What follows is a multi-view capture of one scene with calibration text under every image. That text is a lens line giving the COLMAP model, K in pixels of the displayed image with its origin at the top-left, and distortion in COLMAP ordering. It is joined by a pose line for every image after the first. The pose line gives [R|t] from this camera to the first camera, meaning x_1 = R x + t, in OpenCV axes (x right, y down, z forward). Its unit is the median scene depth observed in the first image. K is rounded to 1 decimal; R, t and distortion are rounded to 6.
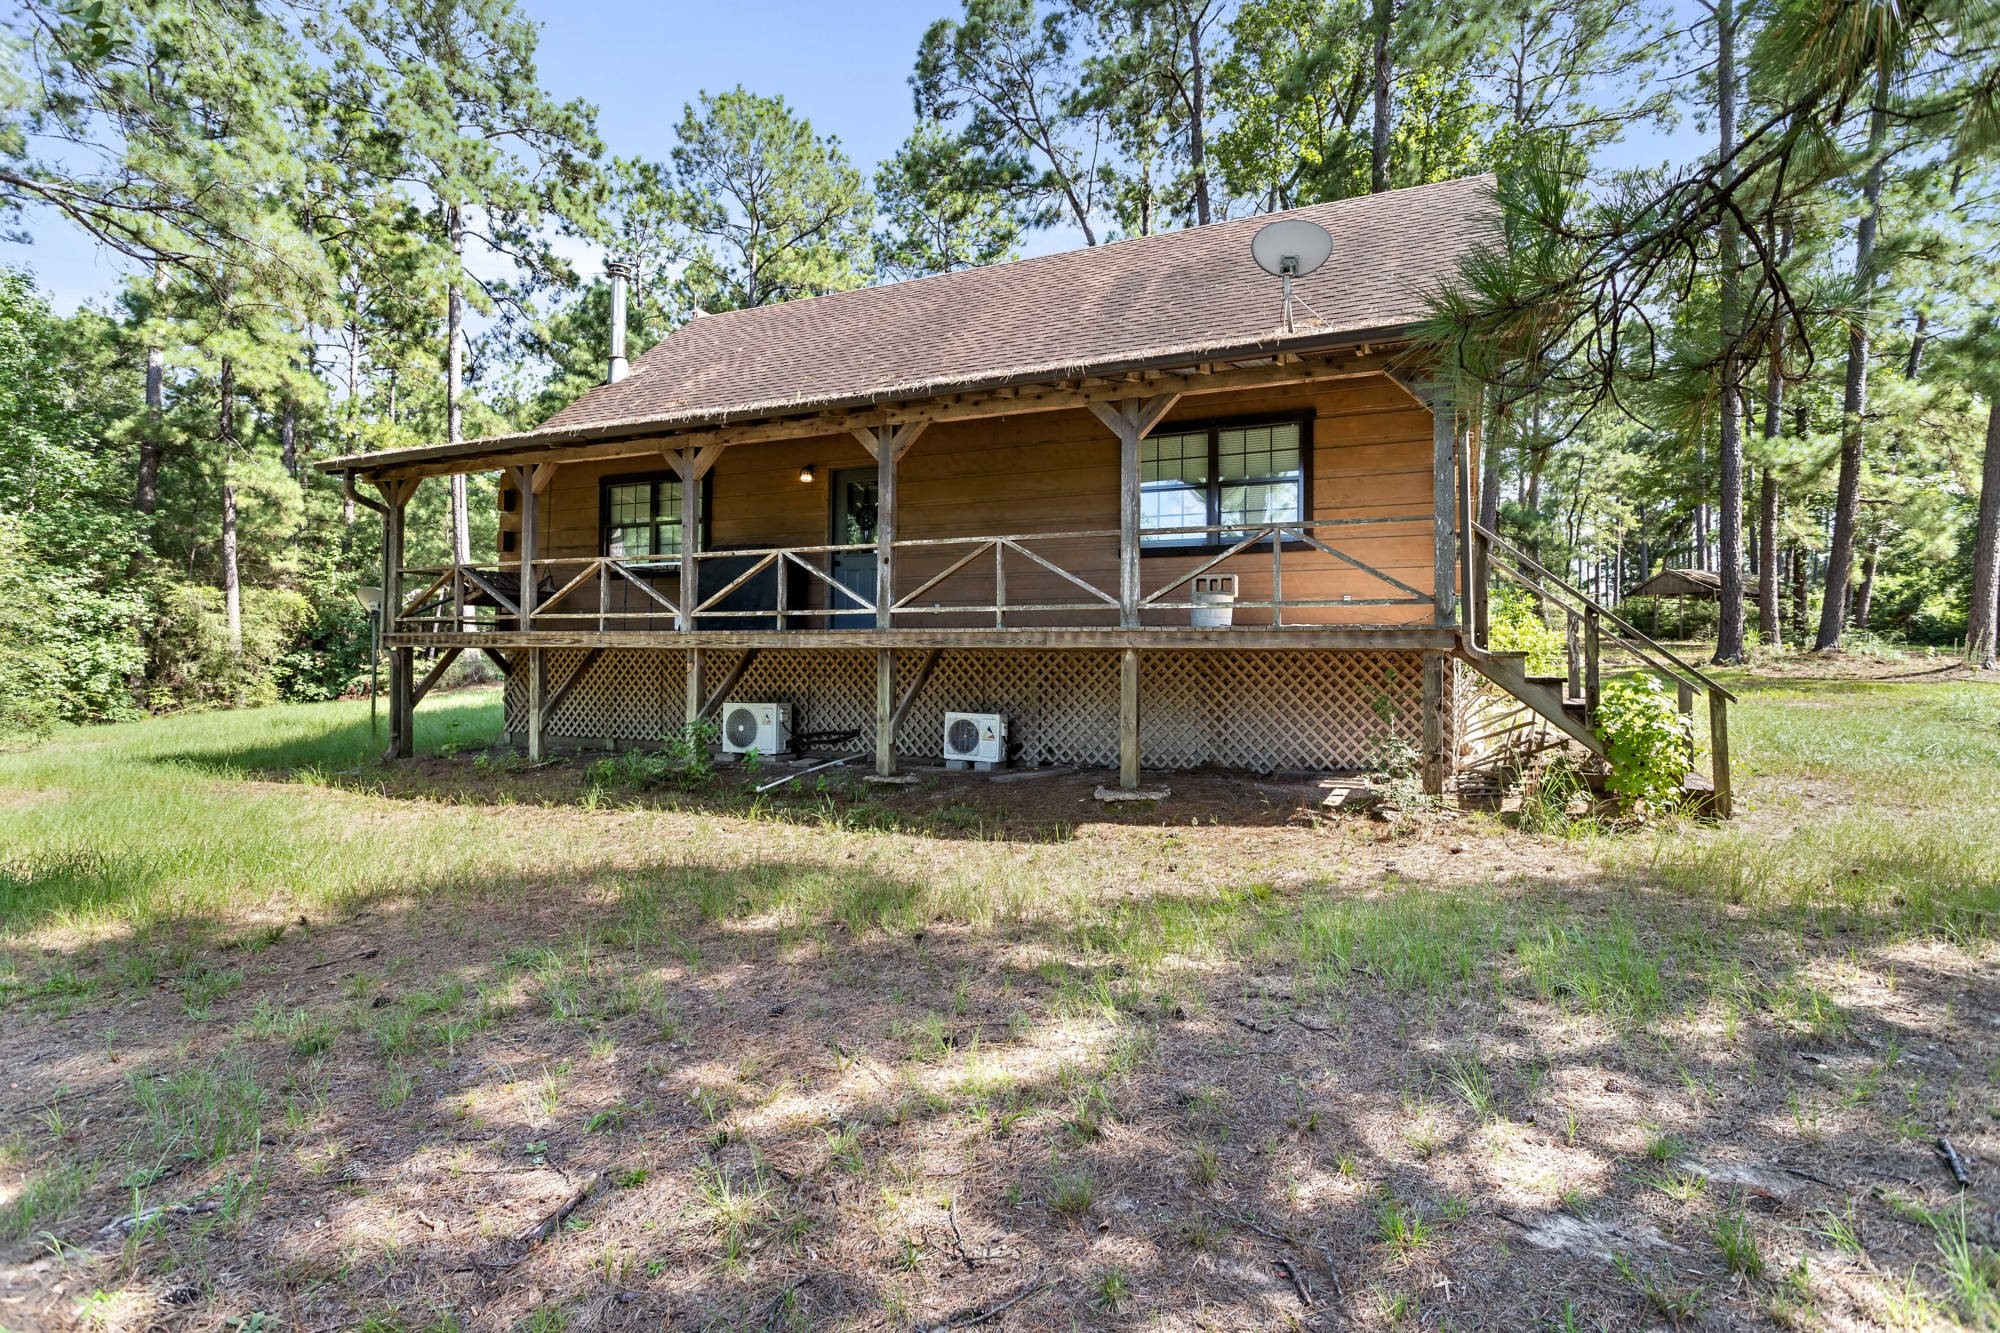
lens RADIAL K [[965.3, 0, 1000.0], [0, 965.3, 666.5], [0, 0, 1]] dist [-0.011232, -0.000069]
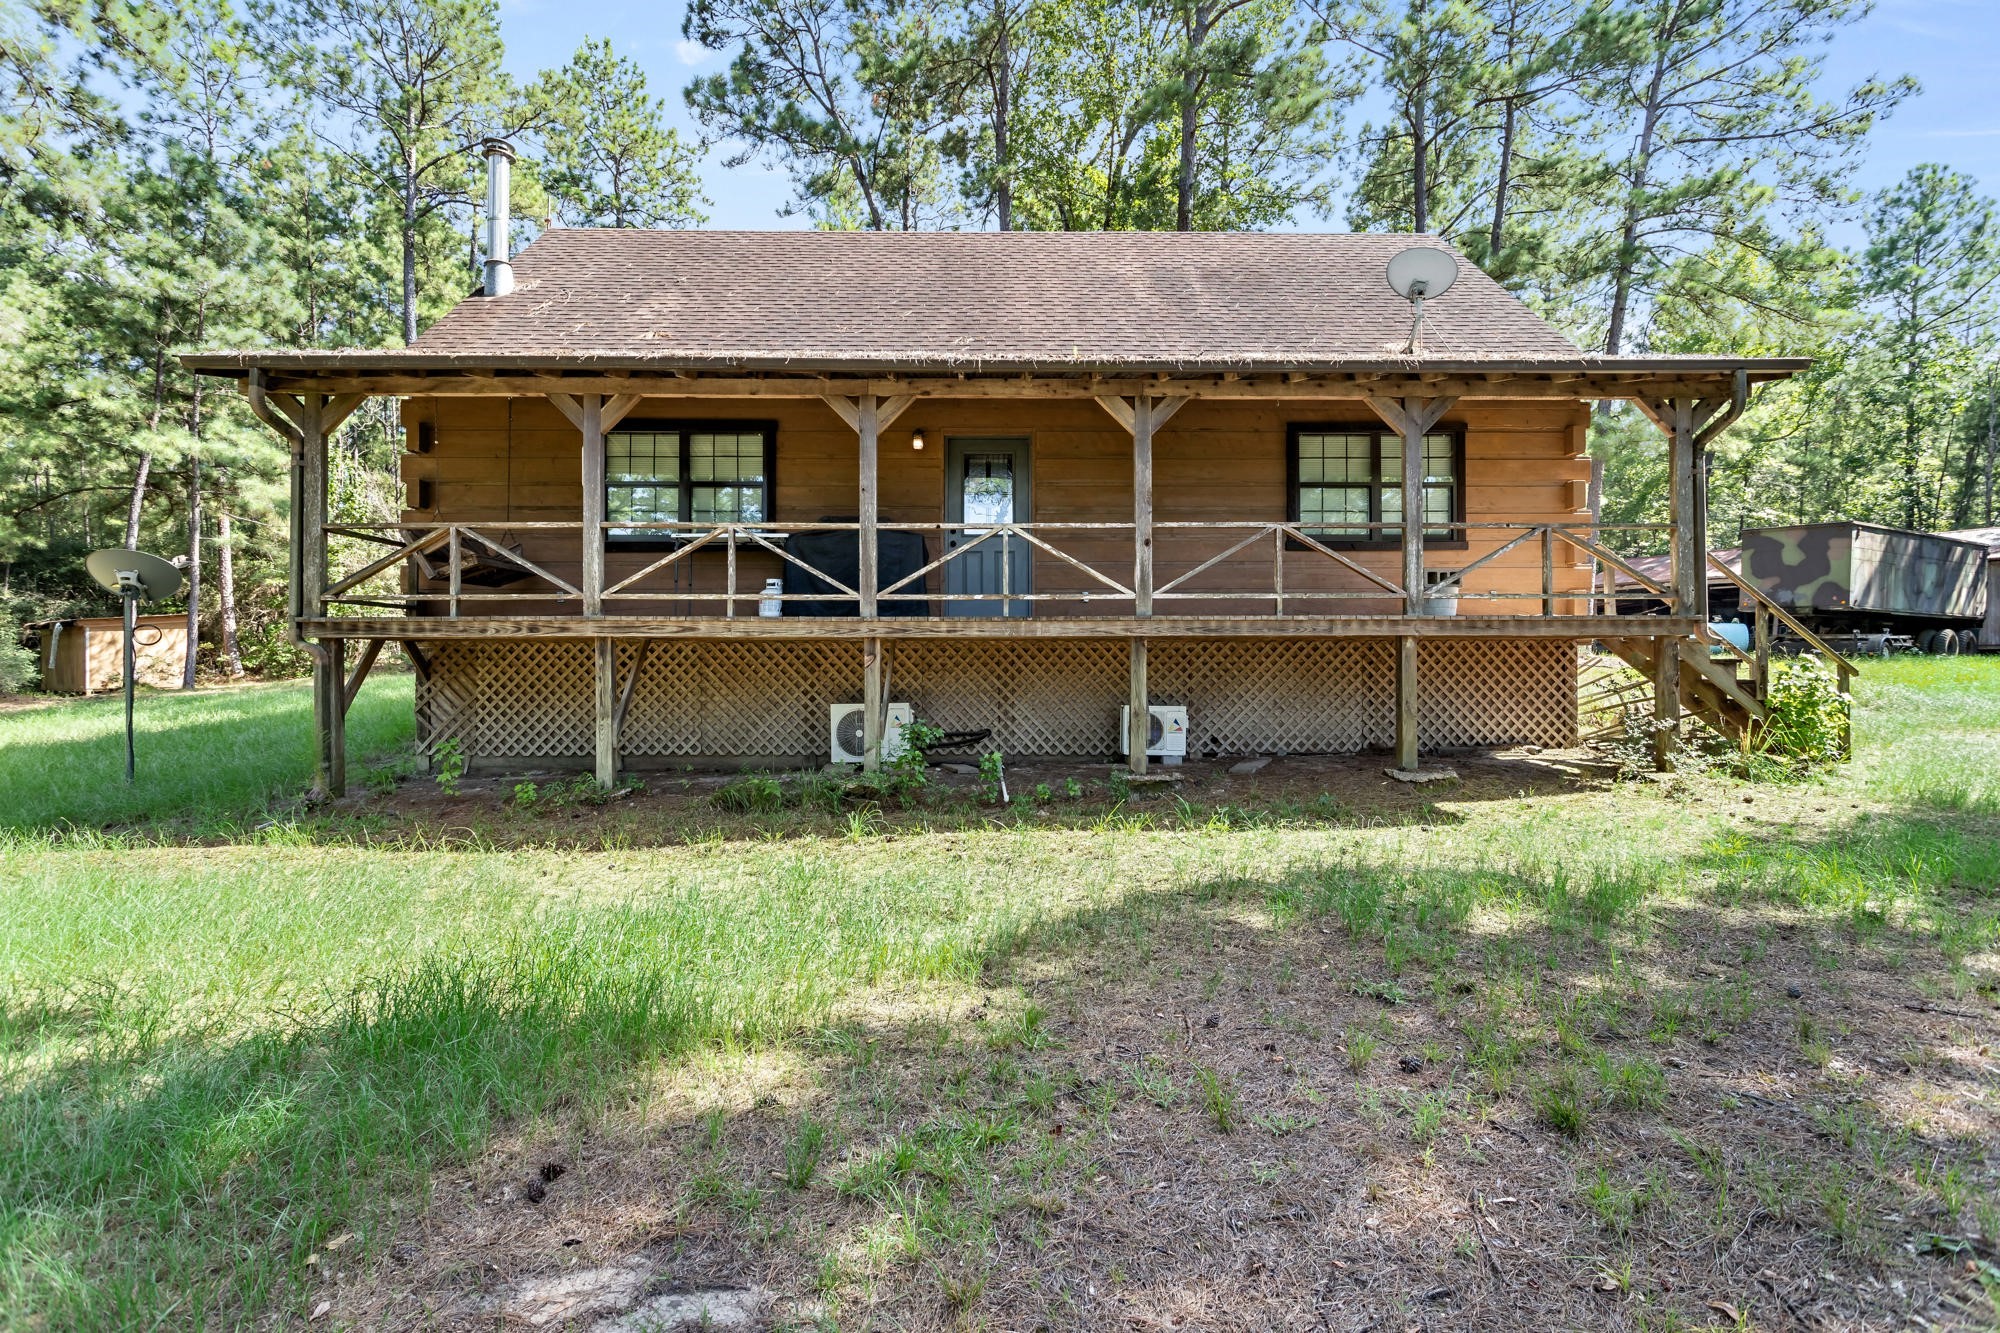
lens RADIAL K [[948.2, 0, 1000.0], [0, 948.2, 666.5], [0, 0, 1]] dist [0.000987, 0.000237]
pose [[0.902548, -0.013234, 0.430386, -0.589074], [0.011116, 0.999911, 0.007436, 0.000930], [-0.430446, -0.001928, 0.902614, 0.220833]]
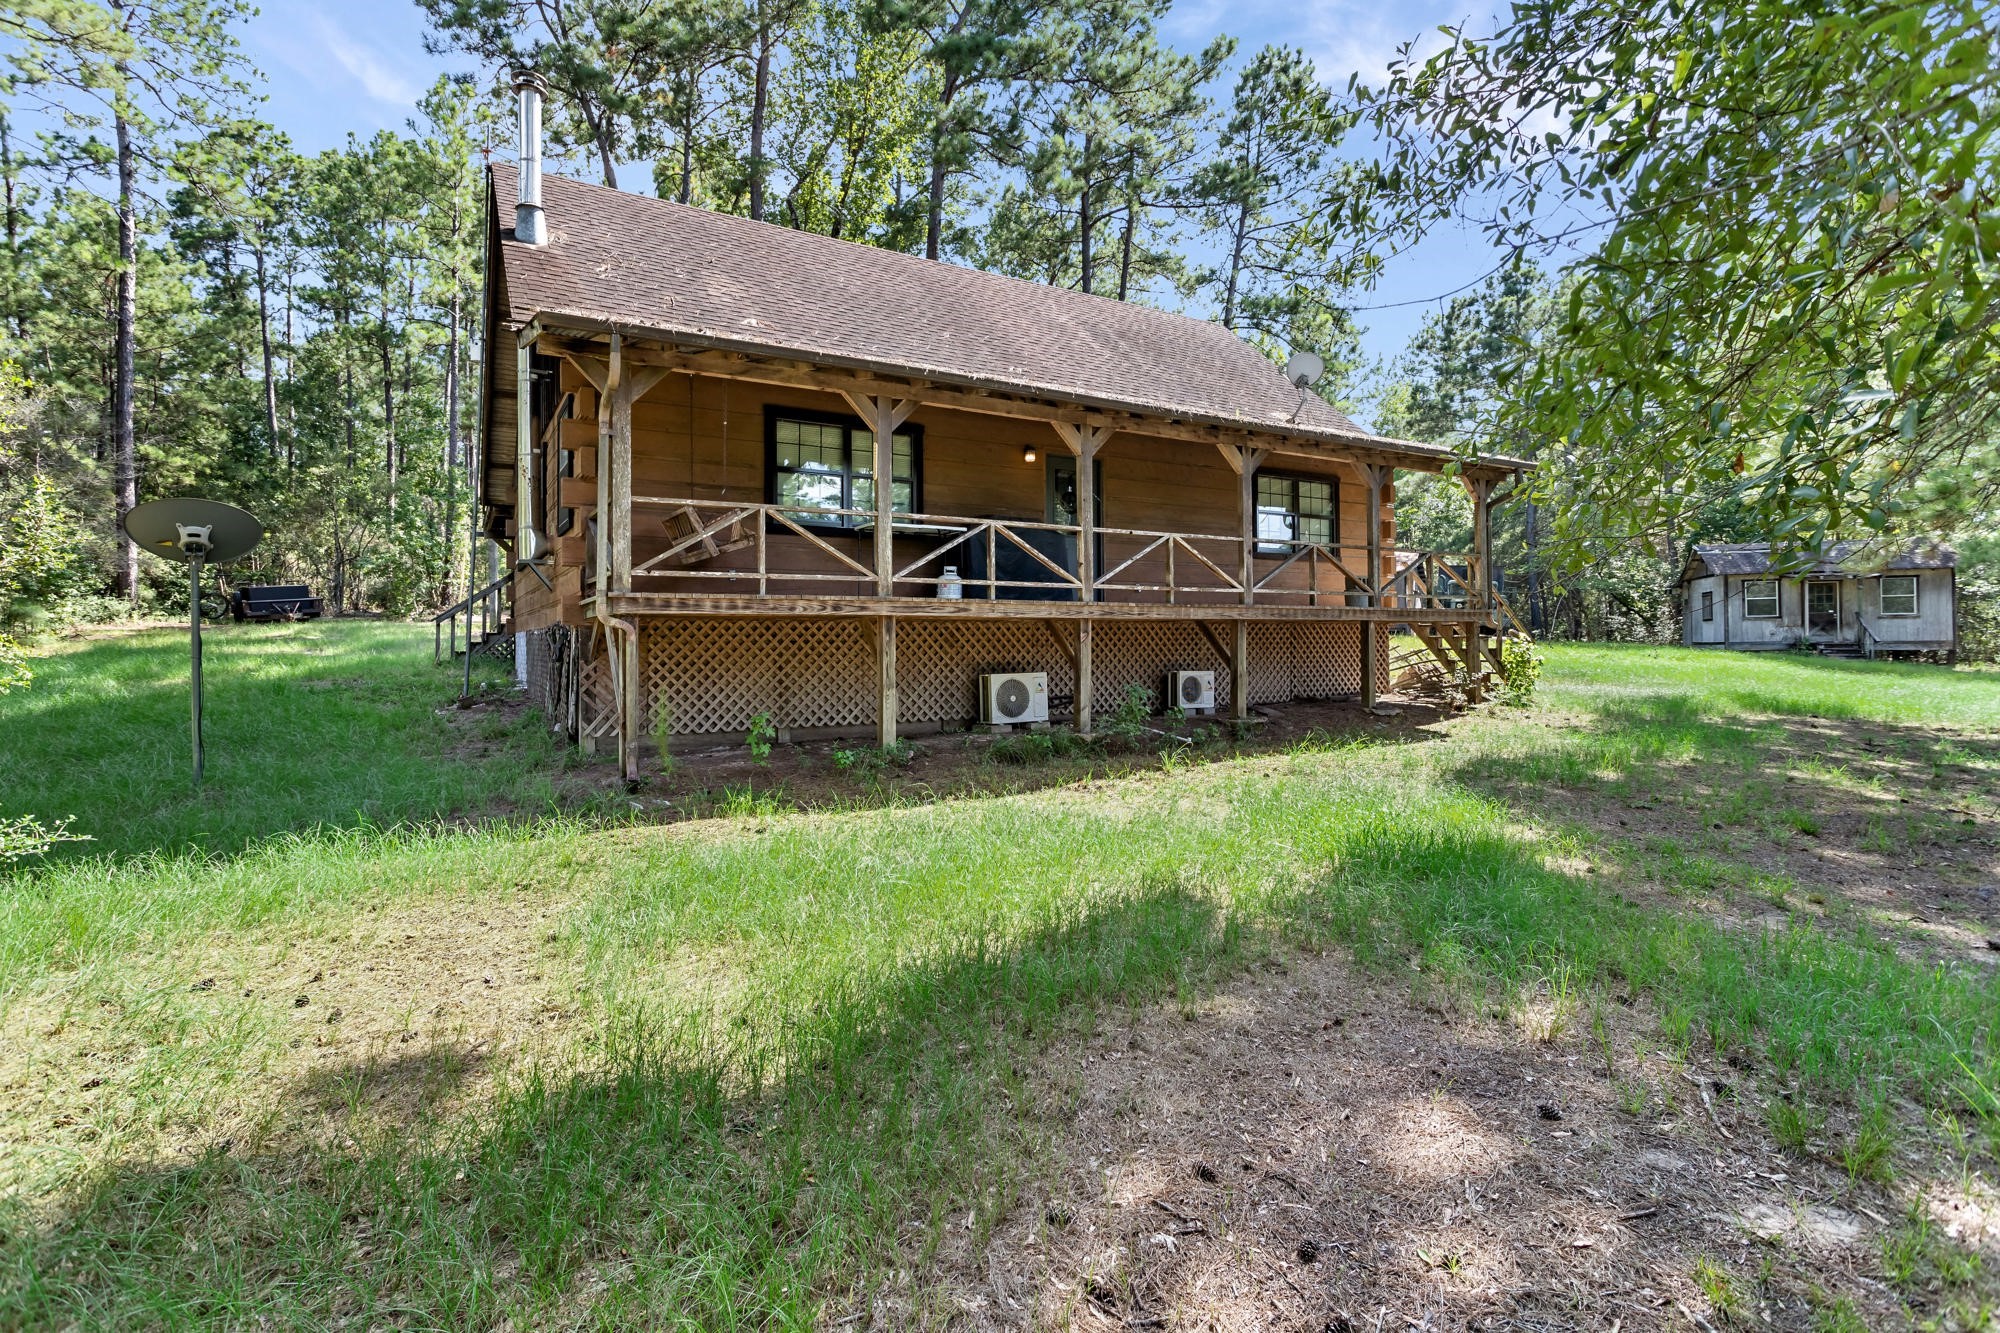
lens RADIAL K [[938.4, 0, 997.2], [0, 938.4, 627.0], [0, 0, 1]] dist [-0.001758, -0.000105]
pose [[0.576614, -0.000788, 0.817016, -1.232669], [0.011541, 0.999908, -0.007181, -0.004118], [-0.816935, 0.013570, 0.576570, 0.511663]]
